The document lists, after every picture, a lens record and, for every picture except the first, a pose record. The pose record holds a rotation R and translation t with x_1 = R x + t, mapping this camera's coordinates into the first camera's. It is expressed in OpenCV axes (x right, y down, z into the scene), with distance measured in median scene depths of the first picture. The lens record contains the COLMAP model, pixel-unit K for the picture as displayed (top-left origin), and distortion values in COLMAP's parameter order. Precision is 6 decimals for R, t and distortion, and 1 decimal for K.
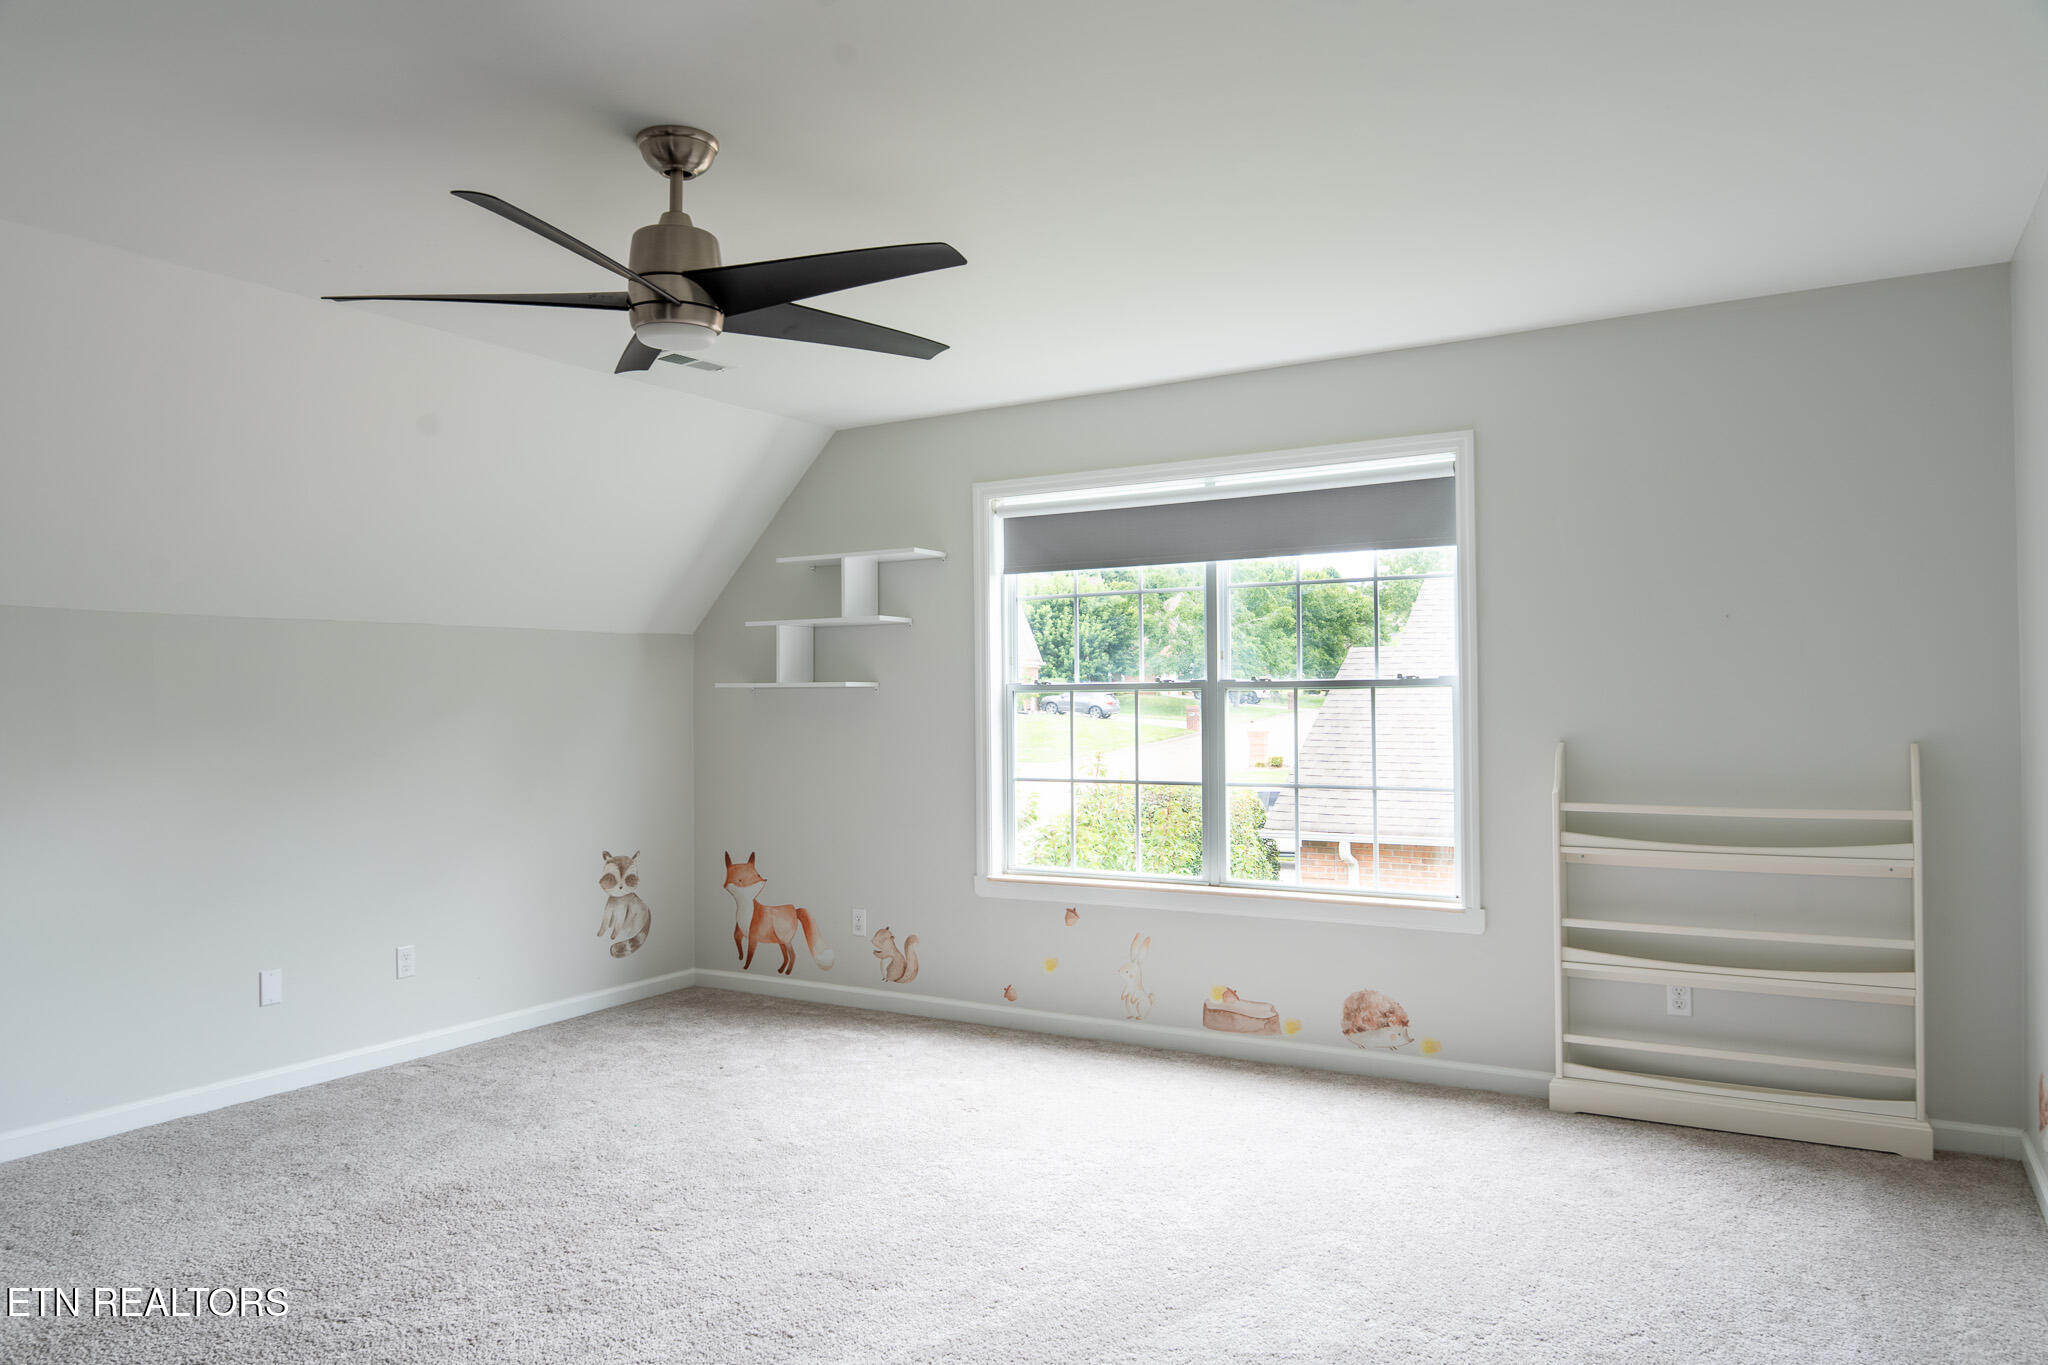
lens RADIAL K [[1355.9, 0, 1026.2], [0, 1355.9, 687.7], [0, 0, 1]] dist [-0.000692, -0.009037]
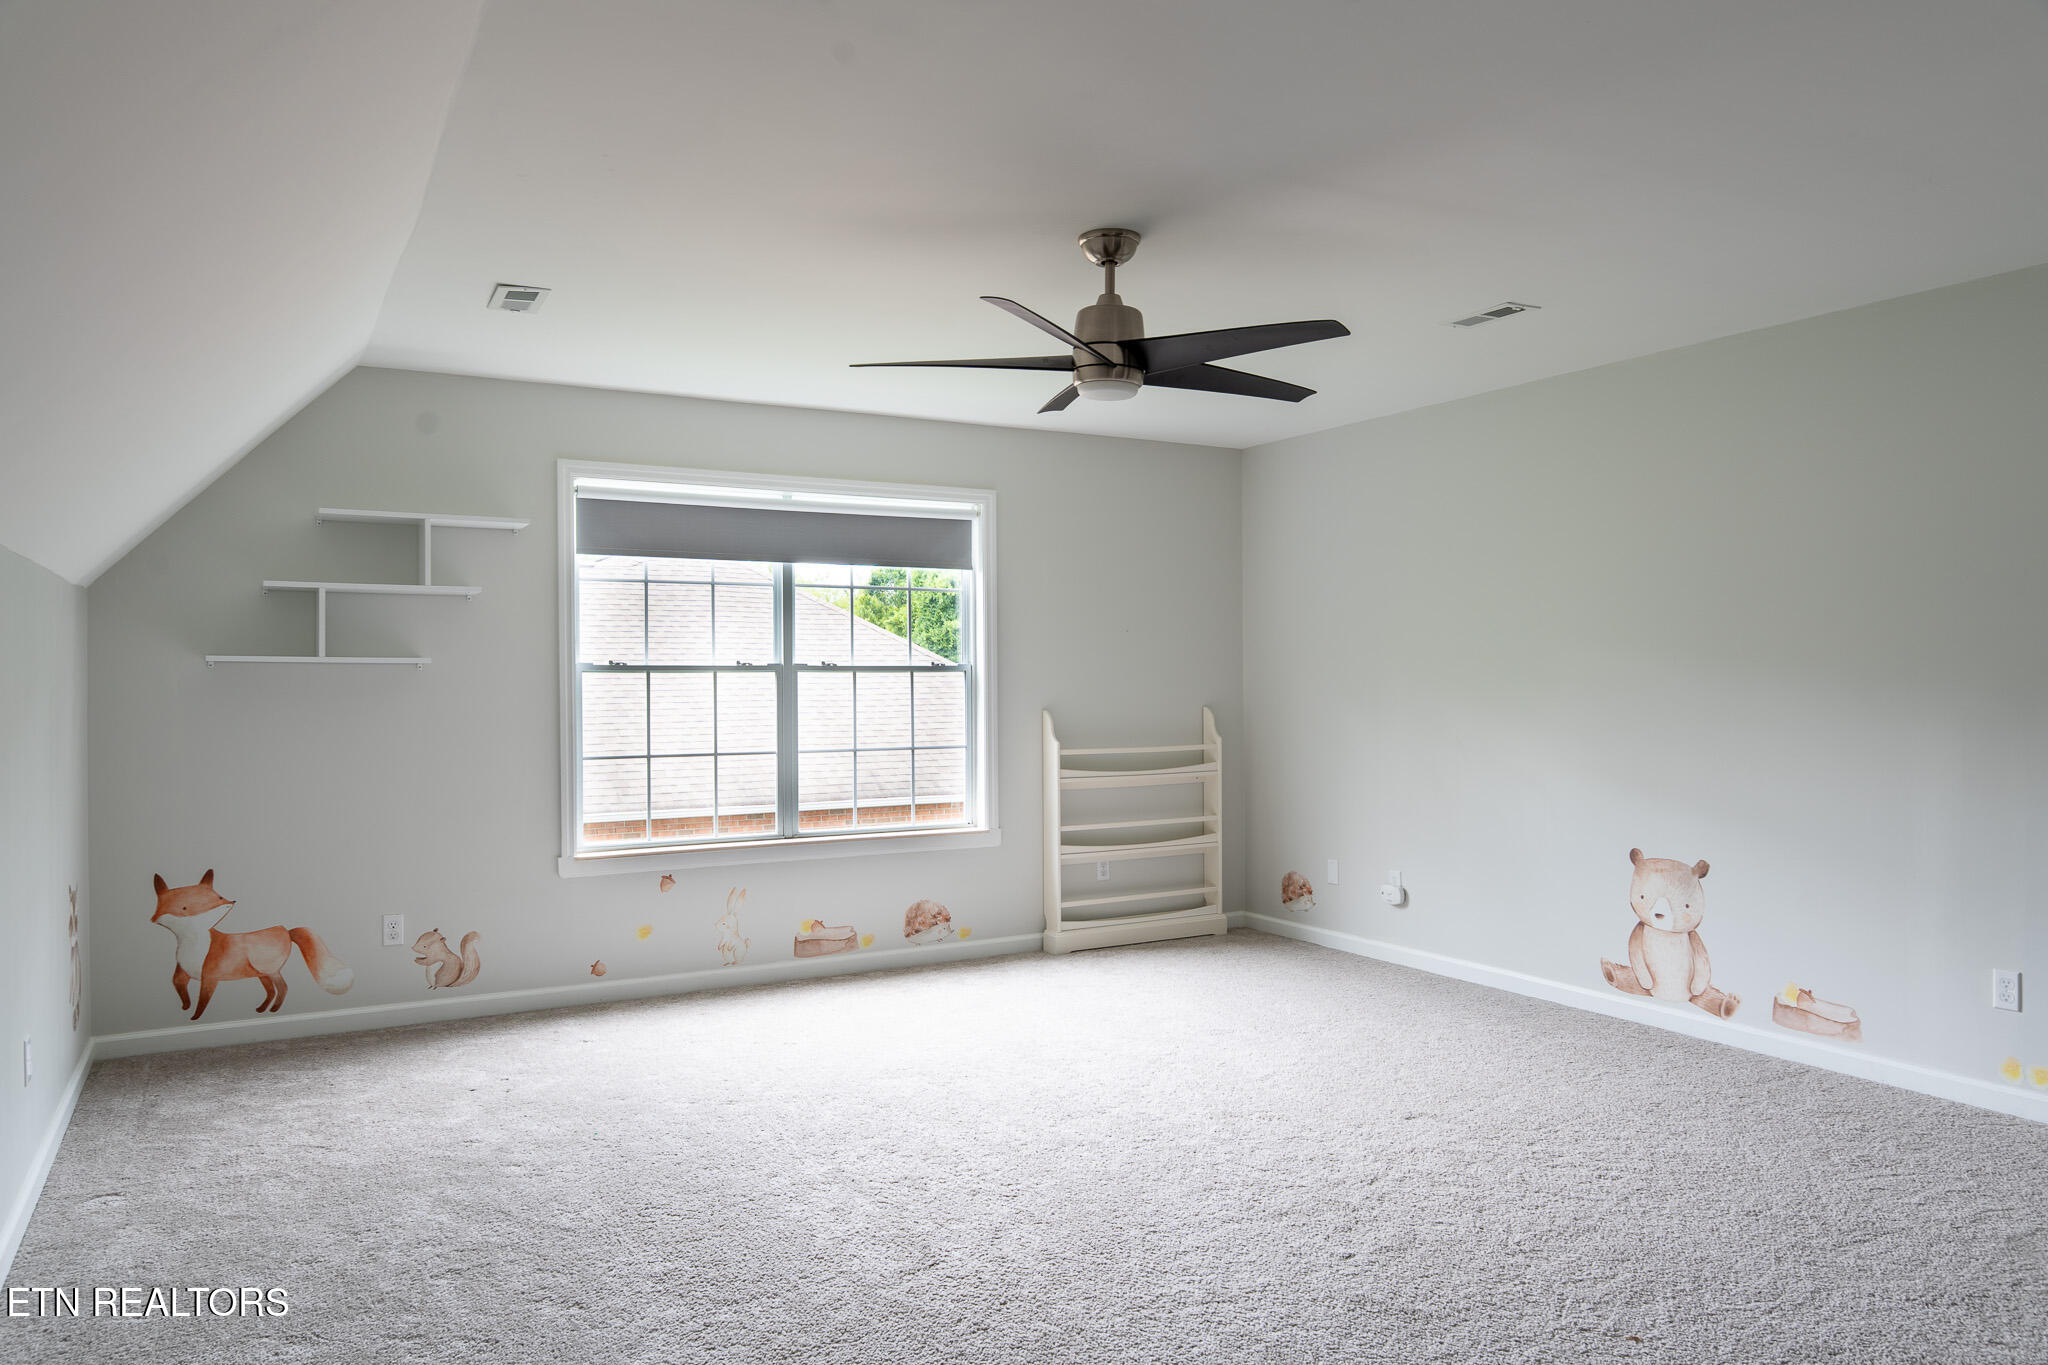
lens RADIAL K [[1355.9, 0, 1076.5], [0, 1355.9, 677.6], [0, 0, 1]] dist [-0.000692, -0.009037]
pose [[0.492446, 0.008523, 0.870301, -0.749553], [-0.009356, 0.999946, -0.004499, 0.008996], [-0.870293, -0.005927, 0.492499, 0.197738]]
